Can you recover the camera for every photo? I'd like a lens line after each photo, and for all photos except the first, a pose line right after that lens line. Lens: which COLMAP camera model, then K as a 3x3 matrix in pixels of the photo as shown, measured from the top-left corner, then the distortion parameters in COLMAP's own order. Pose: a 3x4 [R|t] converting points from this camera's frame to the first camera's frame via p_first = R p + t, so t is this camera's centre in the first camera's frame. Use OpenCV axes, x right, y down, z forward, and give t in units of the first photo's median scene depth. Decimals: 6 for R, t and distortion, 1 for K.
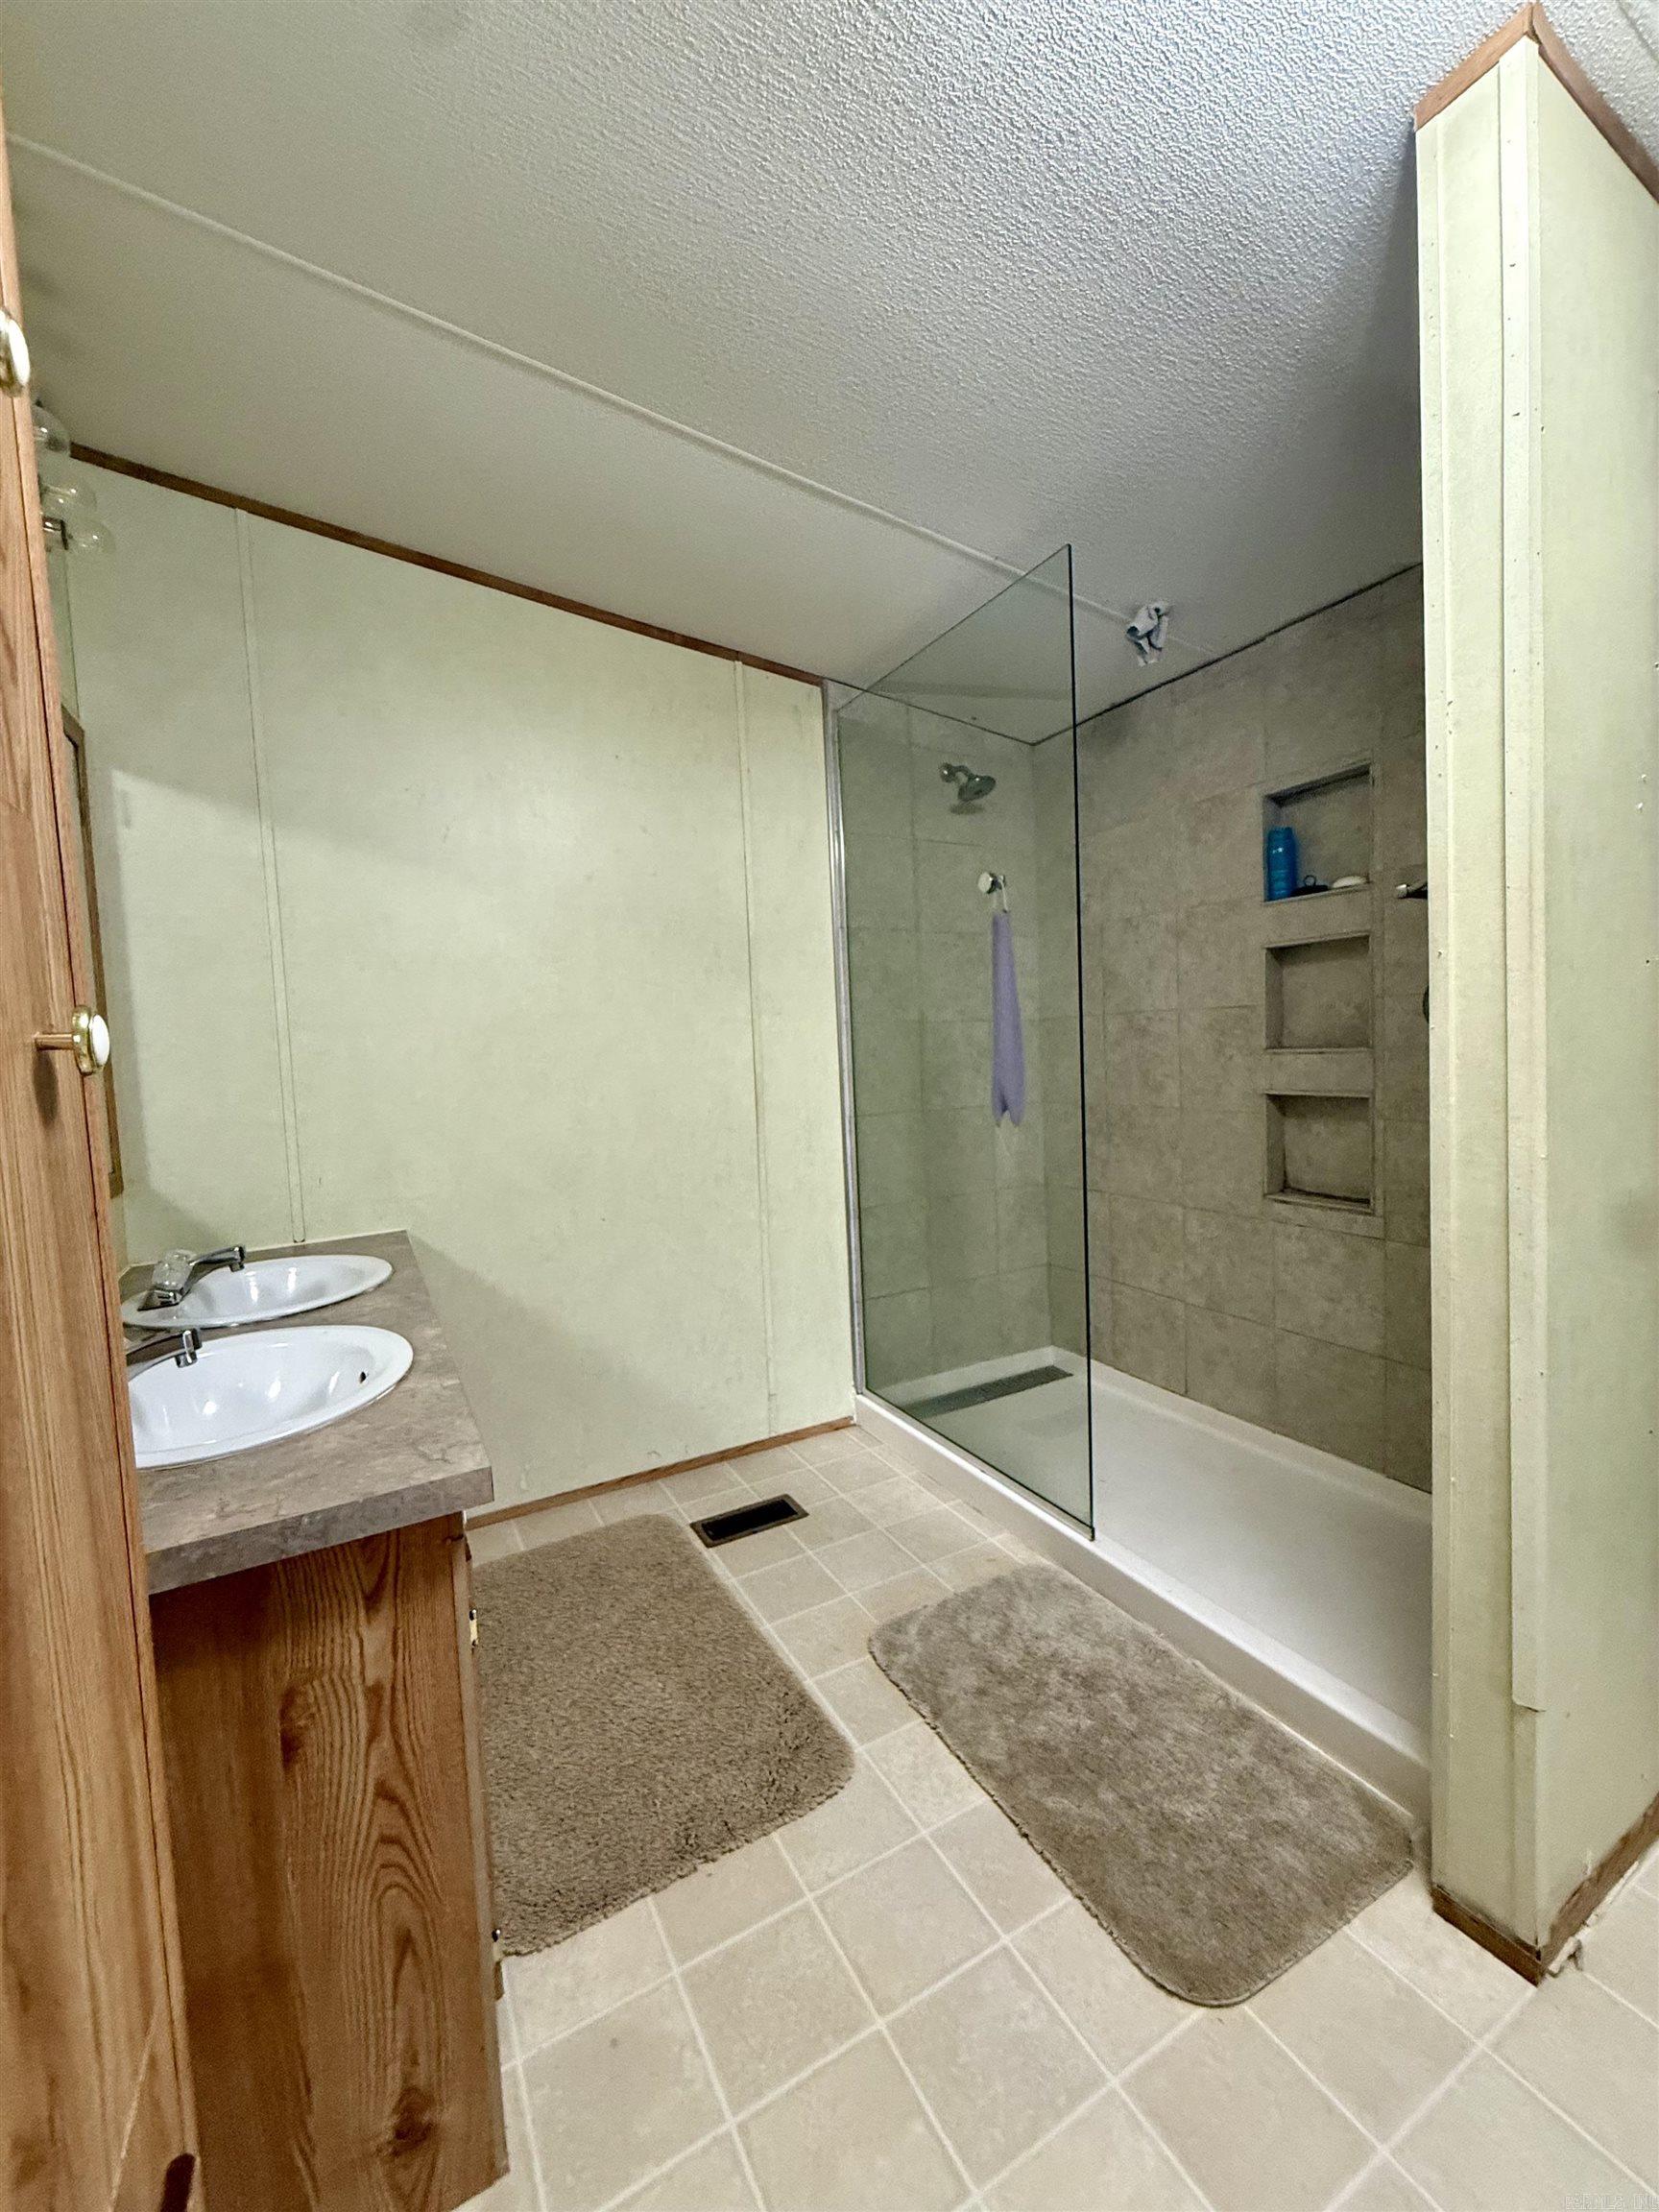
lens RADIAL K [[889.1, 0, 832.9], [0, 889.1, 1104.1], [0, 0, 1]] dist [0.001549, 0.000672]
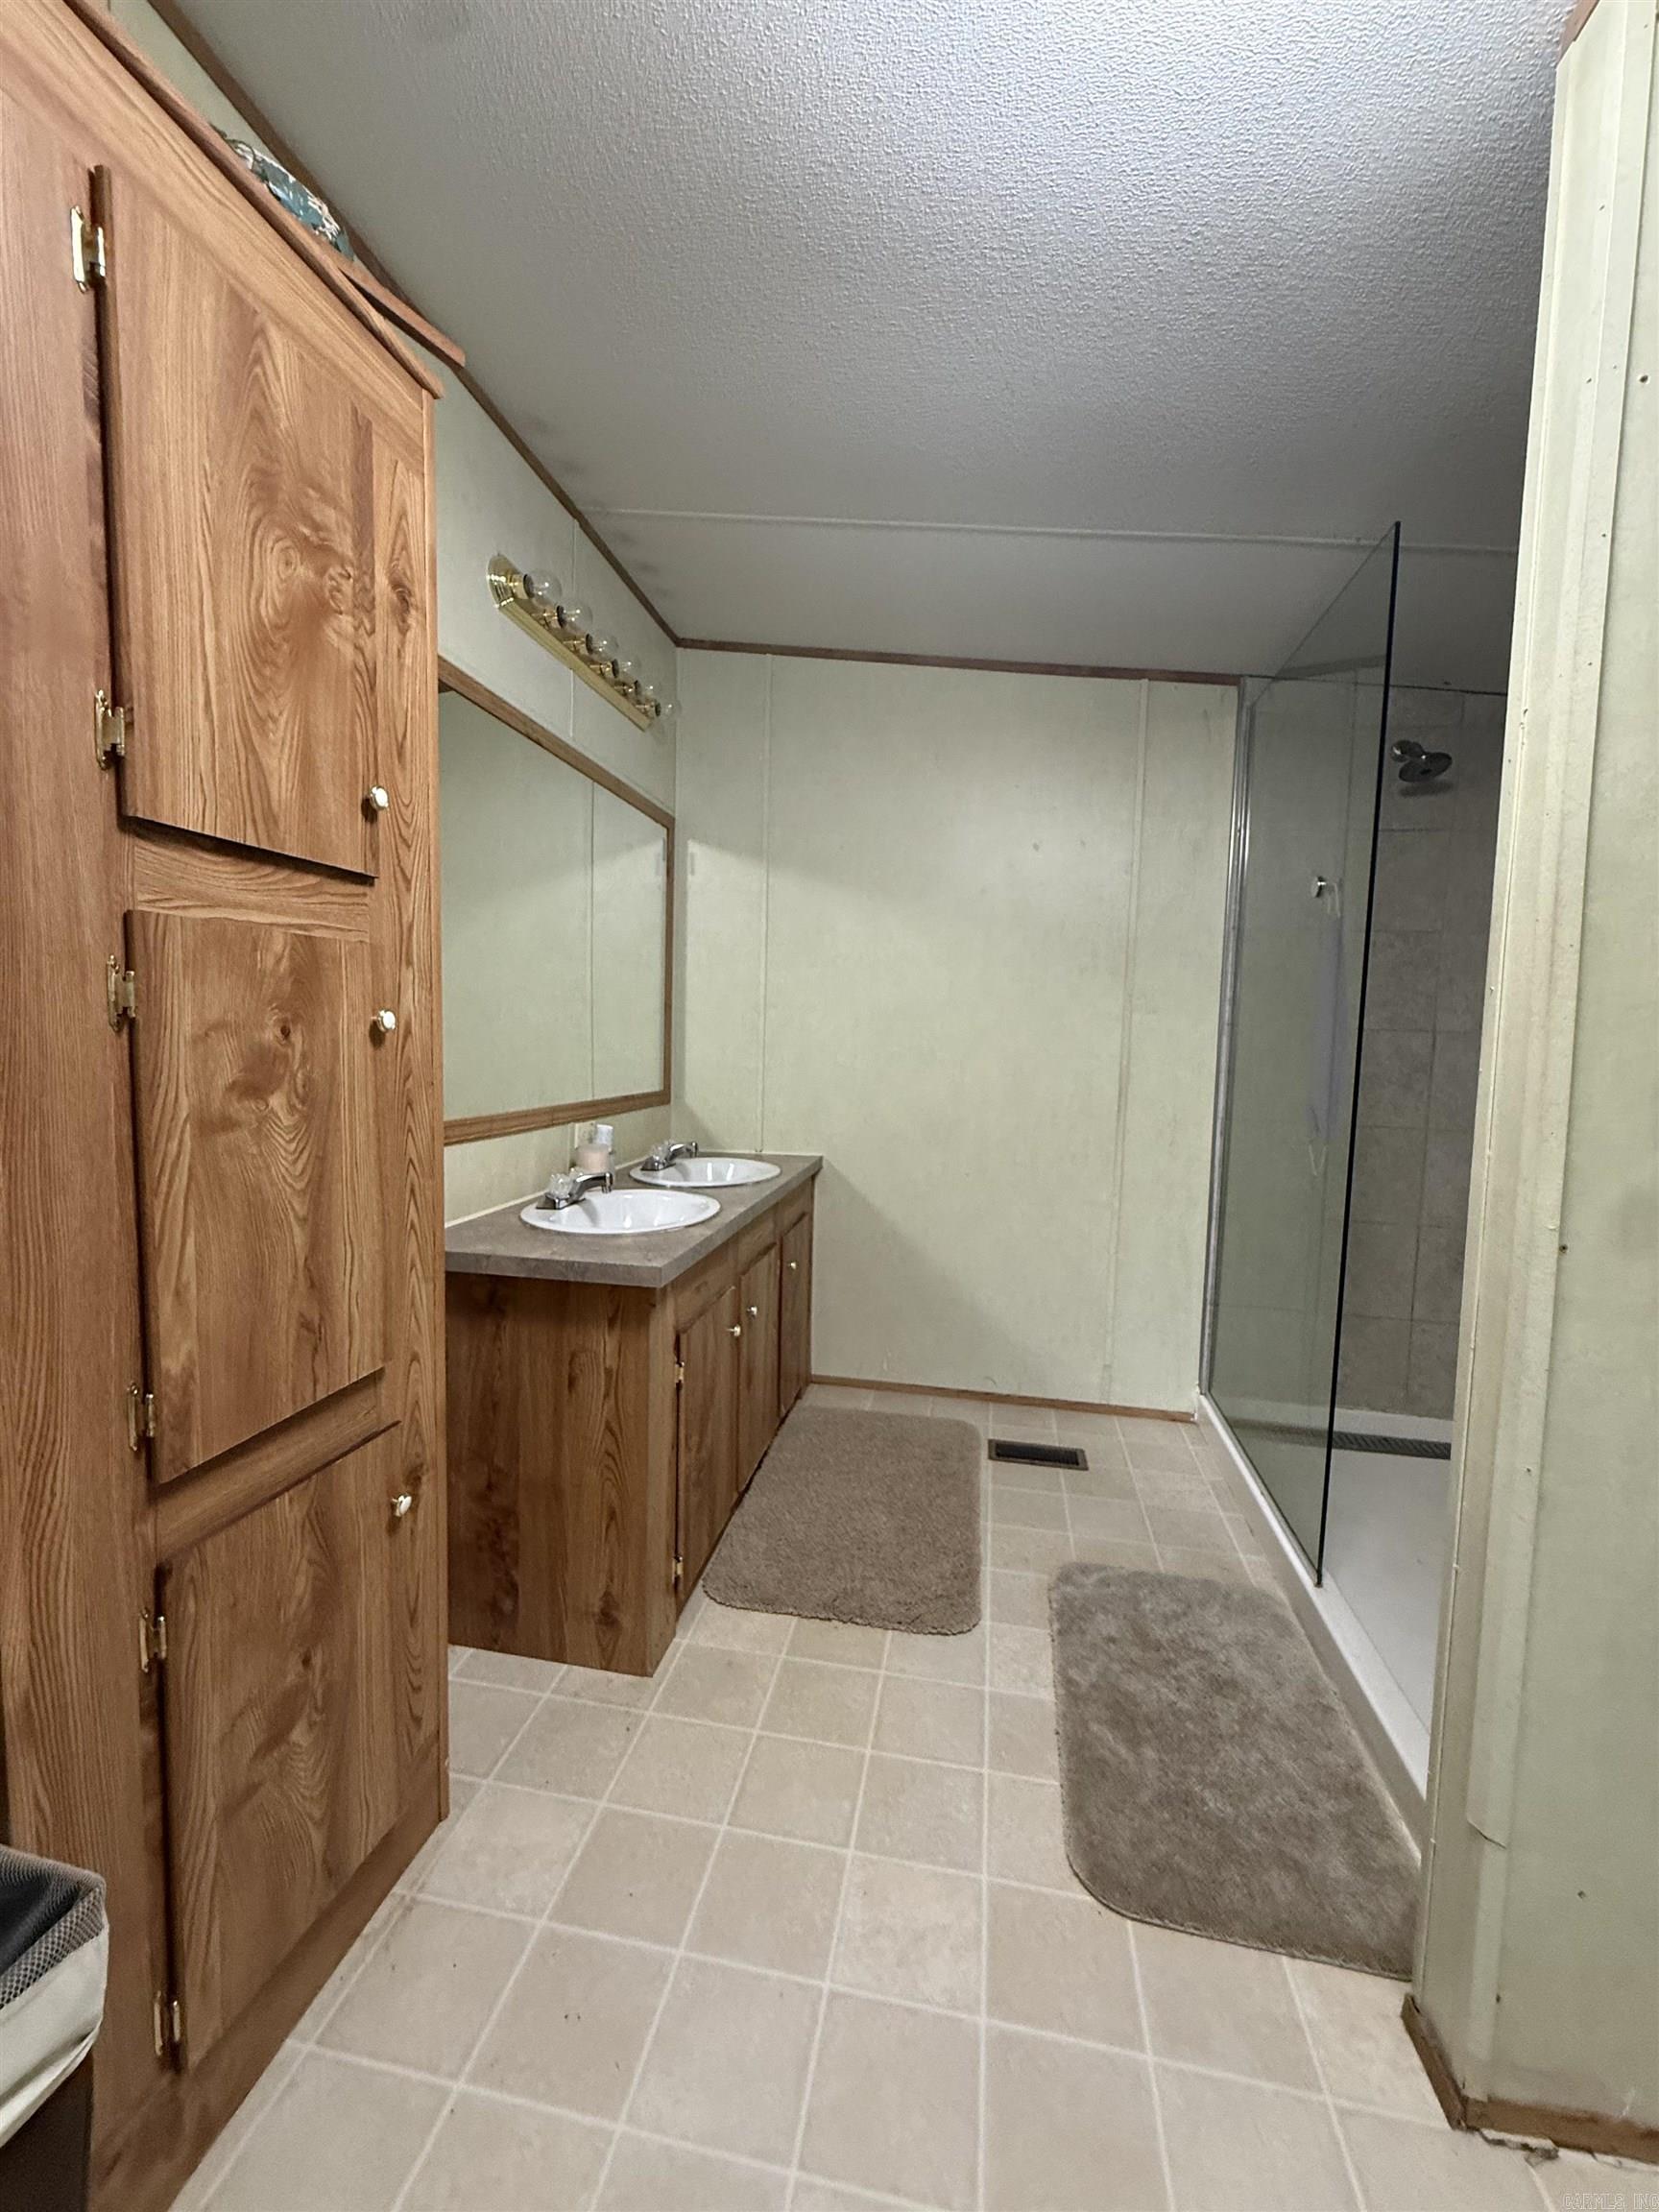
lens RADIAL K [[889.1, 0, 827.8], [0, 889.1, 1103.7], [0, 0, 1]] dist [0.001549, 0.000672]
pose [[0.770394, 0.114318, -0.627236, 0.488181], [-0.100454, 0.993270, 0.057648, -0.024497], [0.629605, 0.018597, 0.776693, -0.083722]]
